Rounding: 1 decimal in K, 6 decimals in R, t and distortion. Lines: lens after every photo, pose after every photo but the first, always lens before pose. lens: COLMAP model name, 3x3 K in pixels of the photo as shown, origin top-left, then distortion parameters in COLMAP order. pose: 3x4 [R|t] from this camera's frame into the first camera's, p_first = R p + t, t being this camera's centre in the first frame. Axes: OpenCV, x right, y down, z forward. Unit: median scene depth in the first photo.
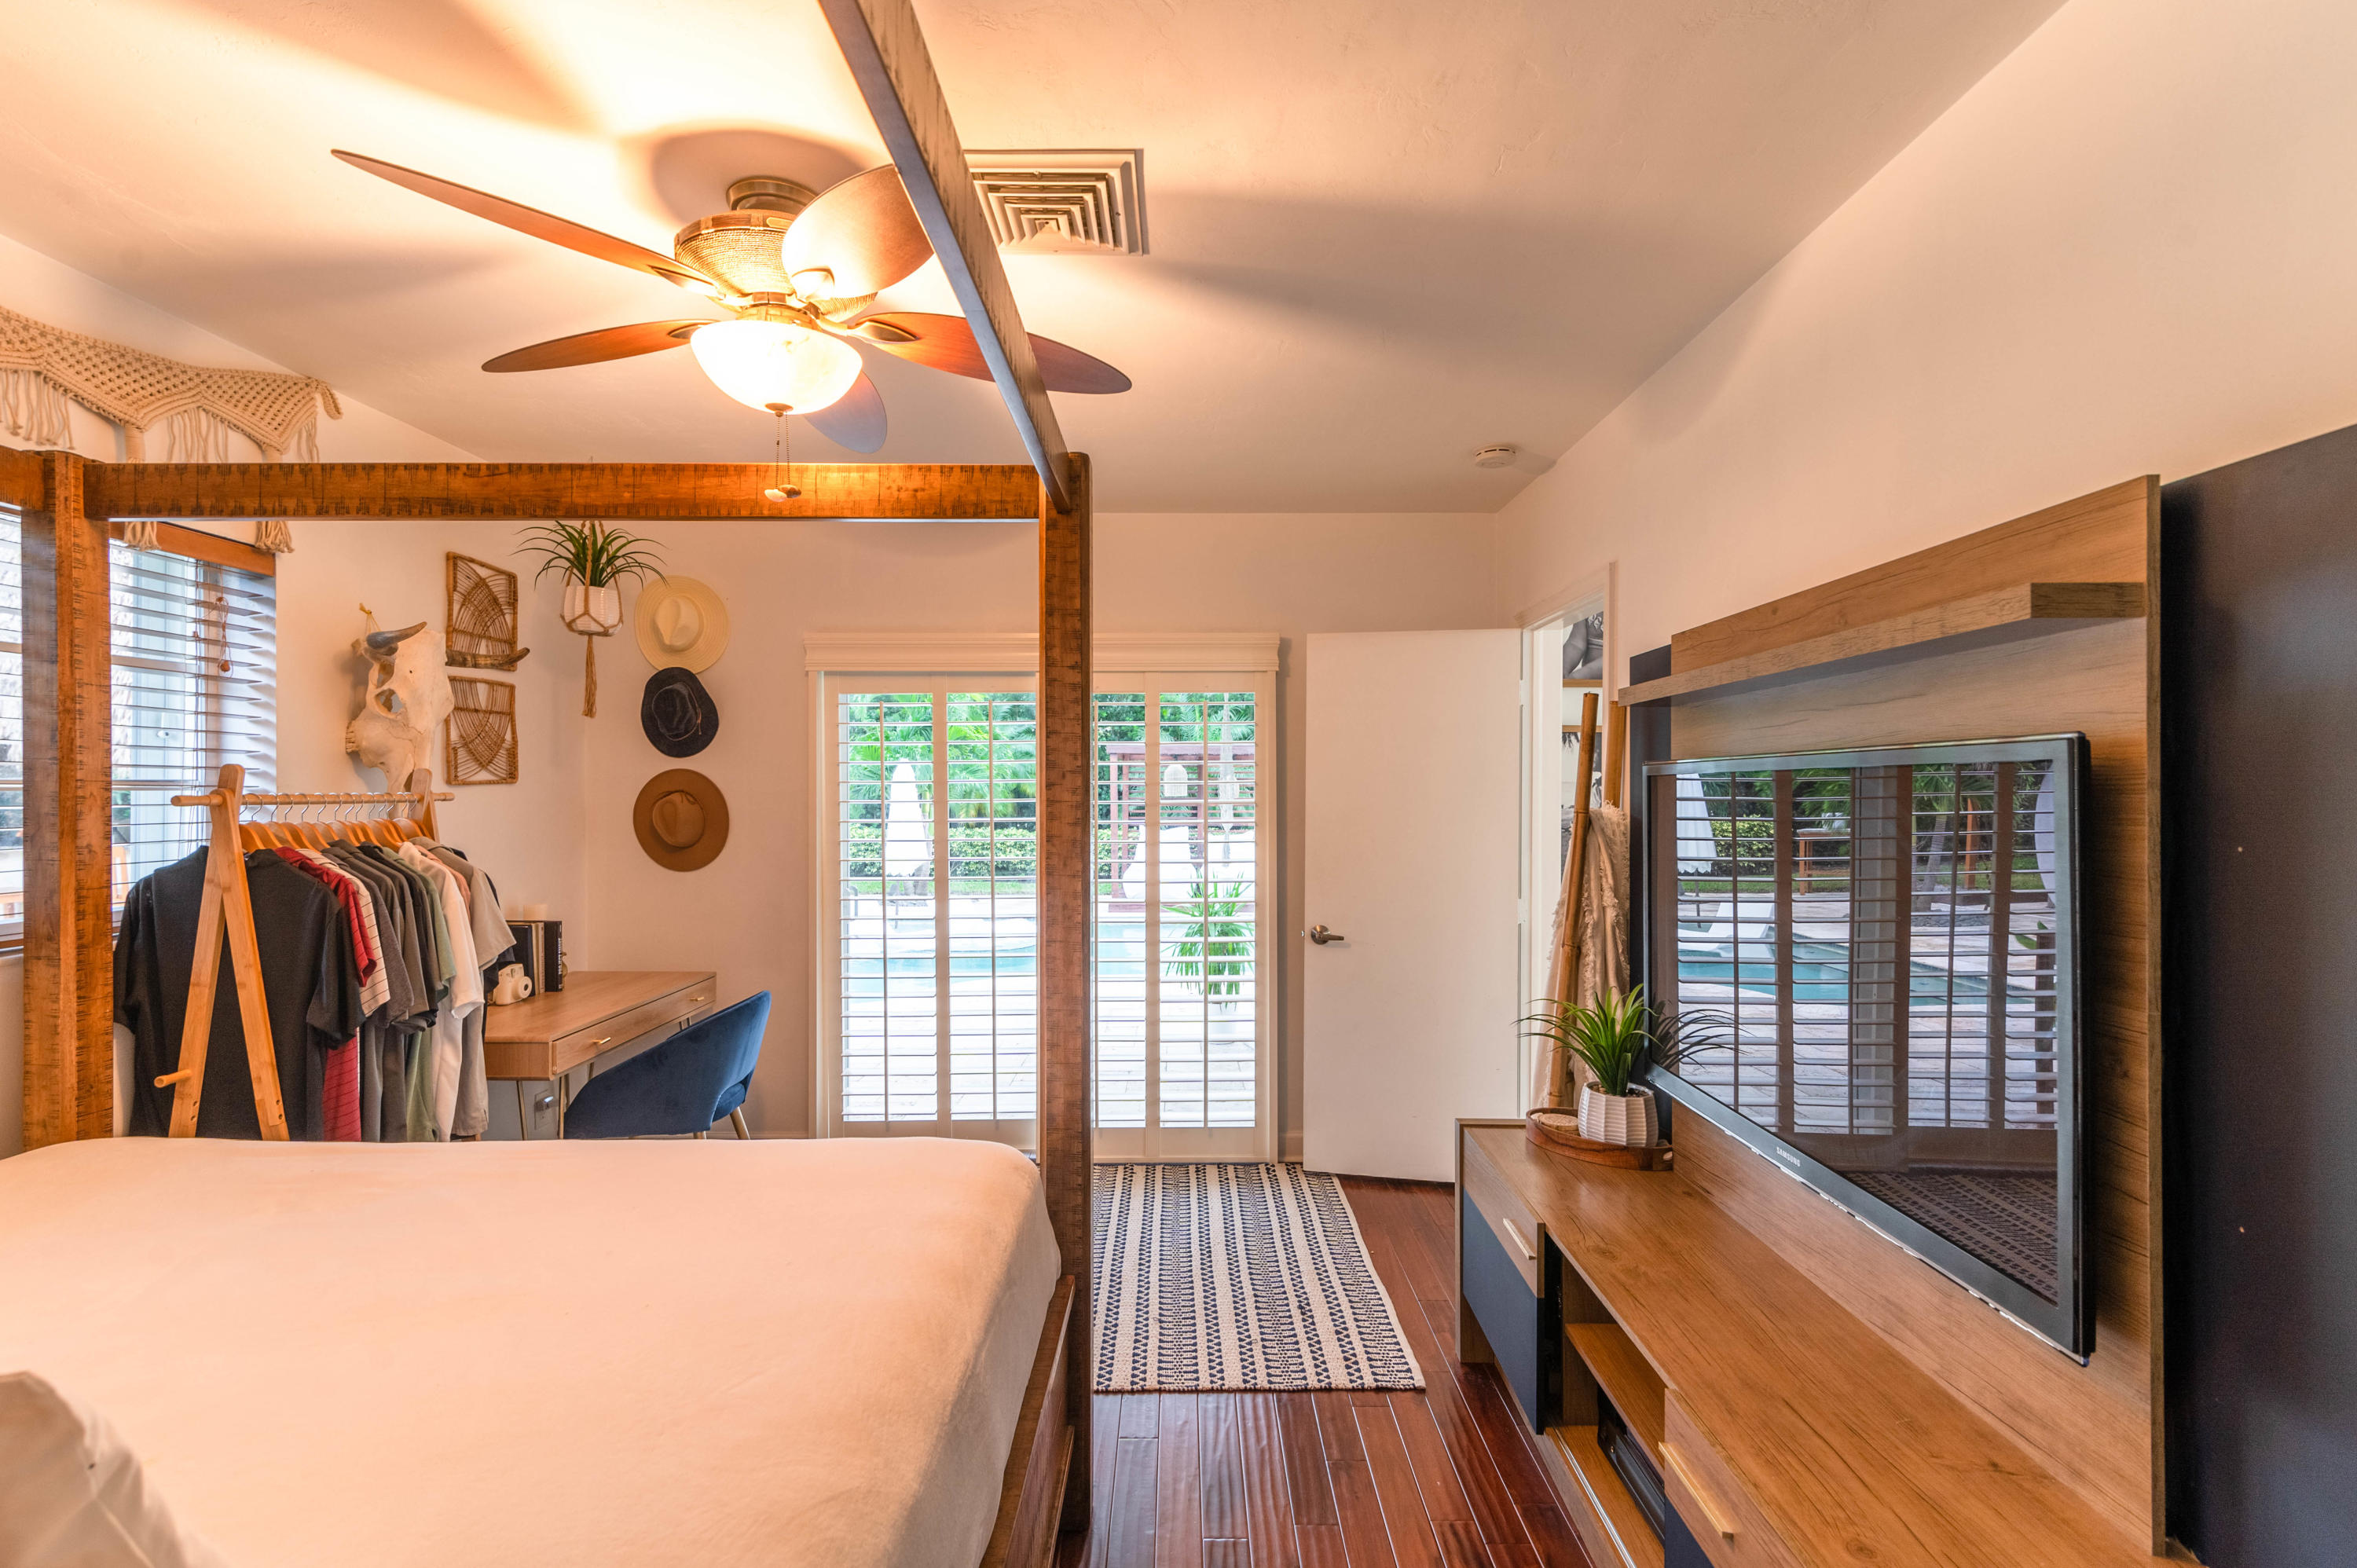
lens RADIAL K [[1082.7, 0, 1185.3], [0, 1082.7, 795.9], [0, 0, 1]] dist [-0.012932, 0.000199]
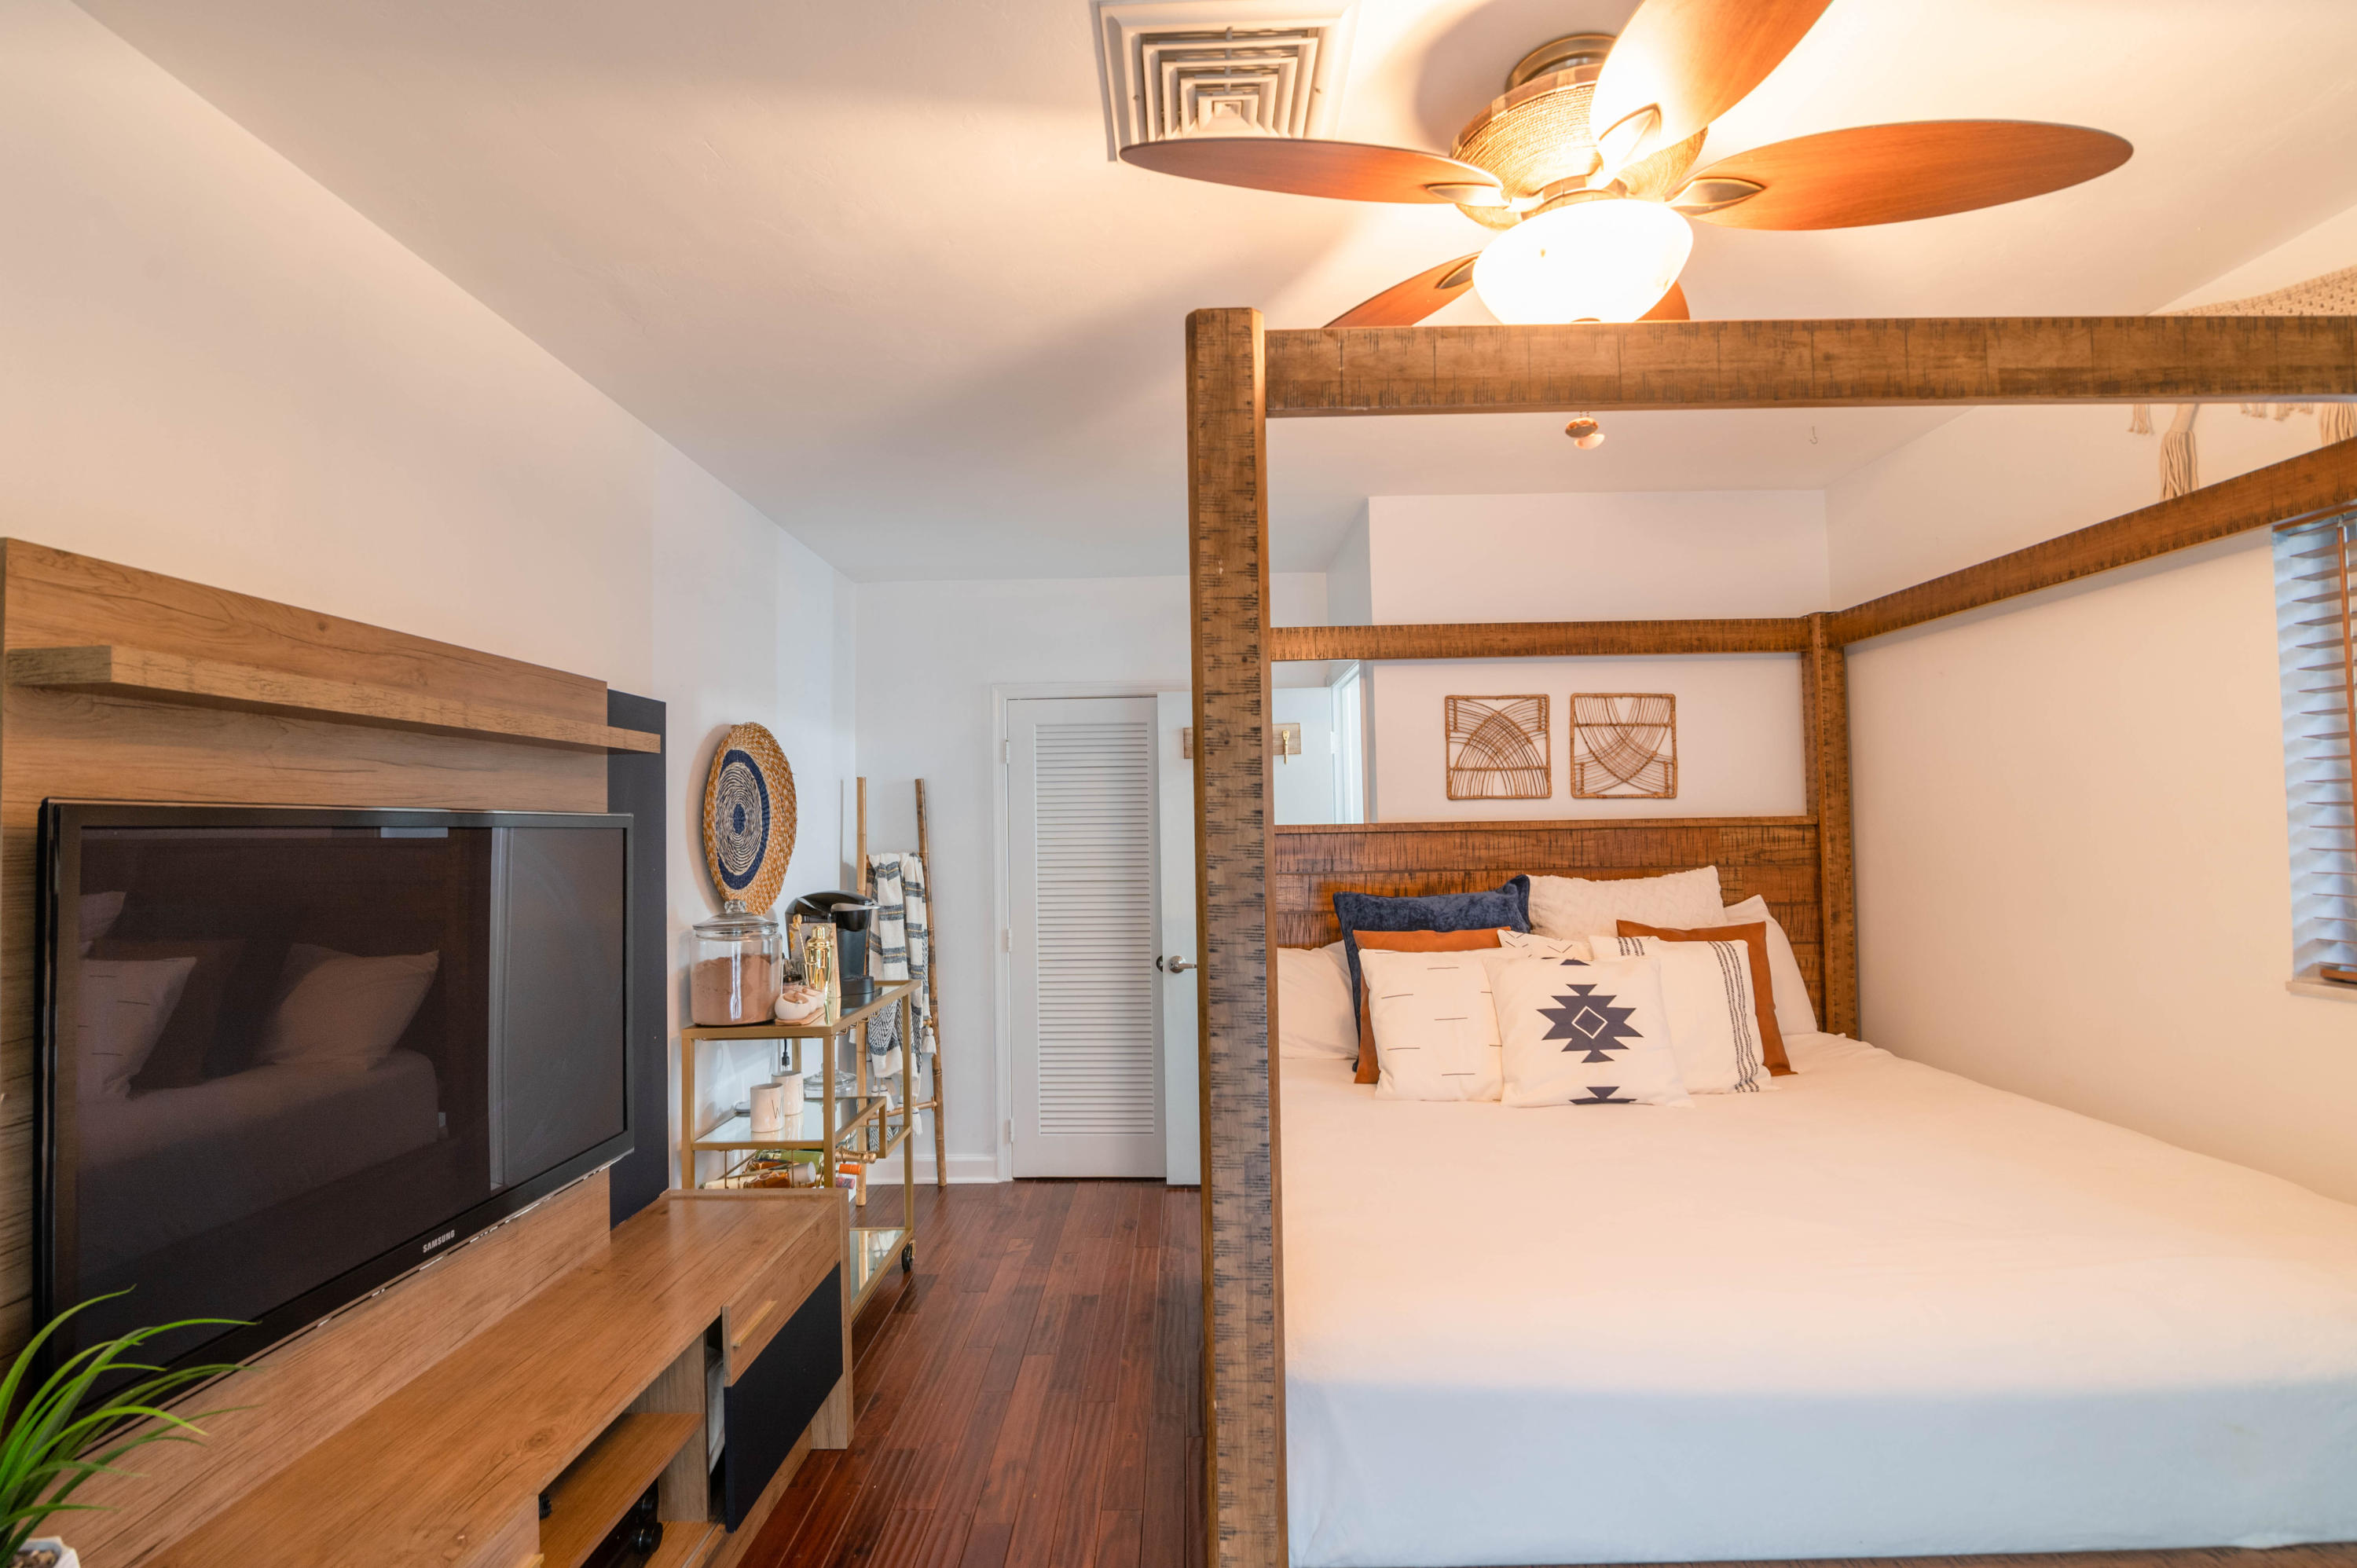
lens RADIAL K [[1089.8, 0, 1173.6], [0, 1089.8, 796.9], [0, 0, 1]] dist [-0.022446, 0.000482]
pose [[-0.999515, 0.017721, 0.025606, -0.120722], [0.017148, 0.999602, -0.022417, -0.021194], [-0.025993, -0.021967, -0.999421, 2.123606]]
